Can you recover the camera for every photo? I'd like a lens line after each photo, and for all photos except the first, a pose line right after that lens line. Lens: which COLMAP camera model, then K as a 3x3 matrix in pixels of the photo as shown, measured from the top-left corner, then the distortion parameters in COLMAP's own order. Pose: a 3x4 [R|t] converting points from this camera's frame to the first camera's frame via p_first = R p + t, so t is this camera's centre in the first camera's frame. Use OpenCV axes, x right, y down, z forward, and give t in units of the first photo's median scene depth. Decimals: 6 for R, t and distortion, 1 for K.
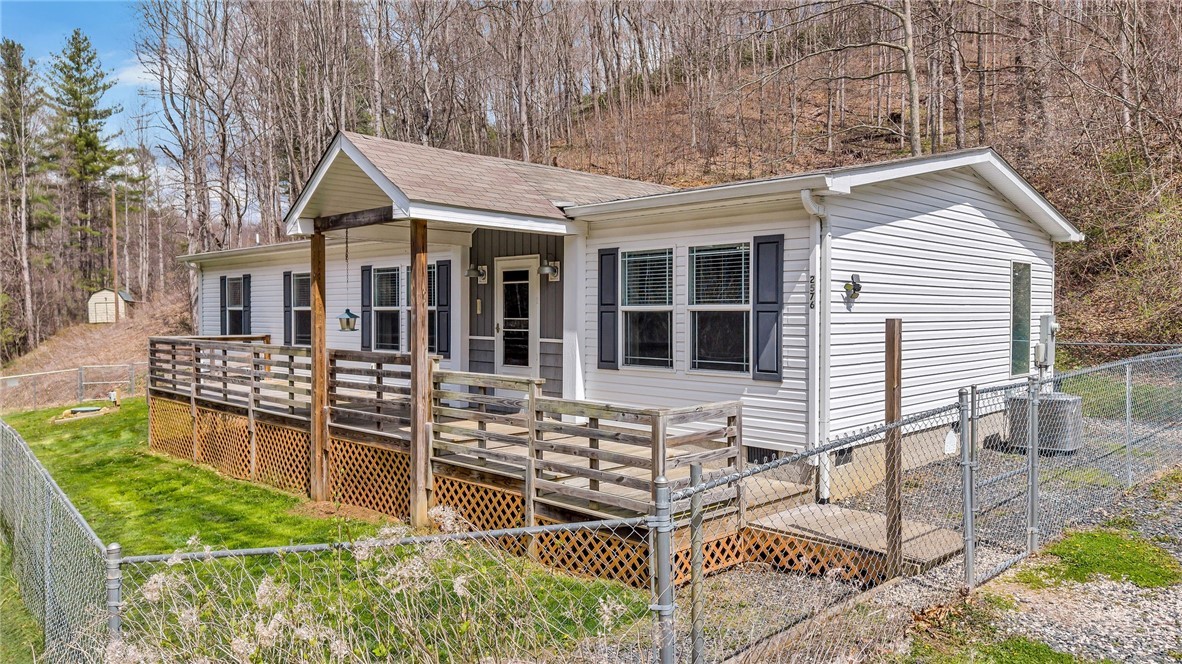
lens RADIAL K [[807.8, 0, 591.0], [0, 807.8, 332.0], [0, 0, 1]] dist [0.009776, 0.001288]
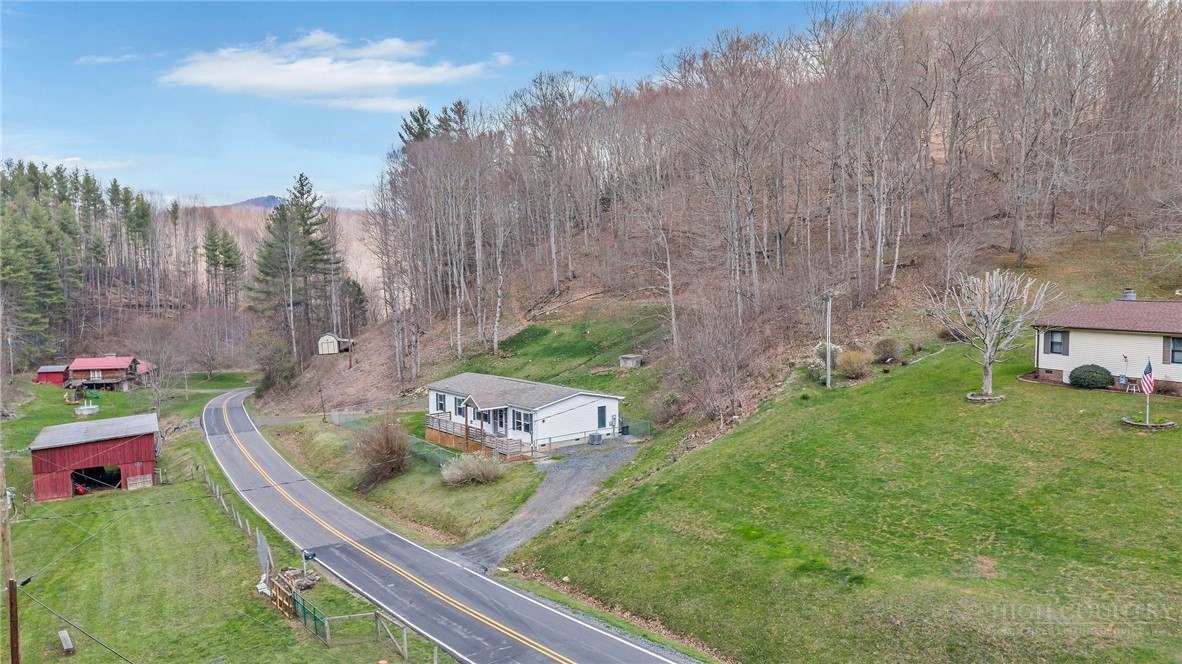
lens RADIAL K [[807.8, 0, 591.0], [0, 807.8, 332.0], [0, 0, 1]] dist [0.009776, 0.001288]
pose [[0.991986, -0.004137, -0.126282, 1.453942], [0.009327, 0.999134, 0.040541, -0.989666], [0.126005, -0.041394, 0.991166, -5.213689]]
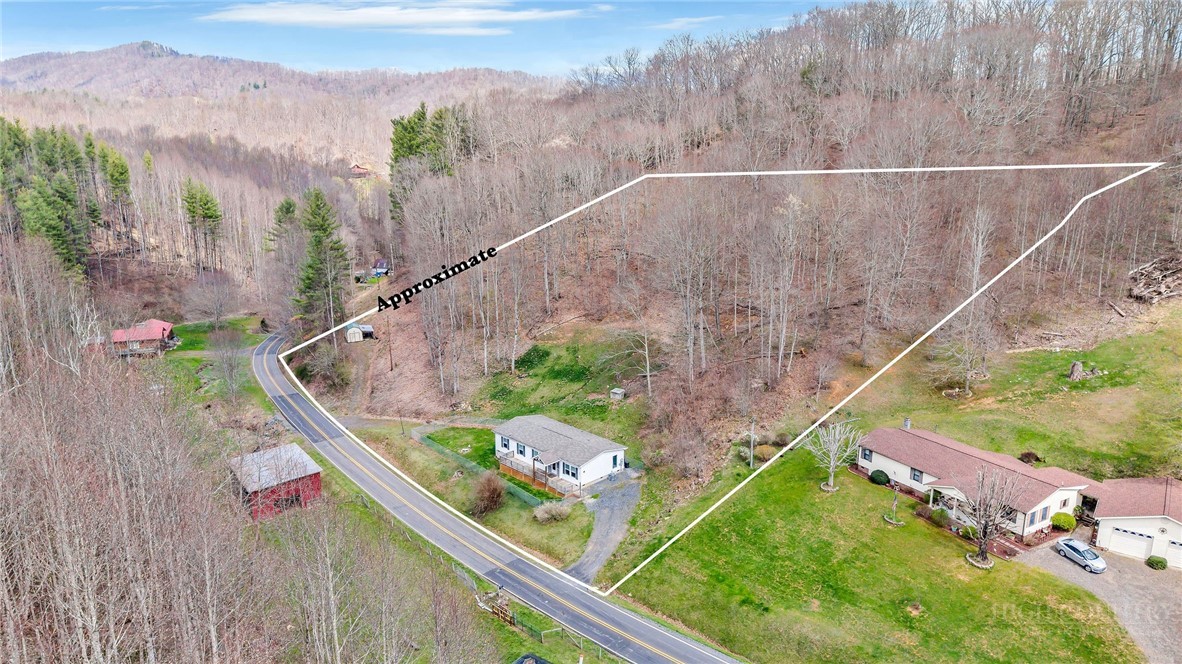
lens RADIAL K [[807.8, 0, 591.0], [0, 807.8, 332.0], [0, 0, 1]] dist [0.009776, 0.001288]
pose [[0.999931, 0.000574, -0.011698, 0.507273], [0.002043, 0.974931, 0.222500, -4.160682], [0.011532, -0.222509, 0.974863, -8.931763]]
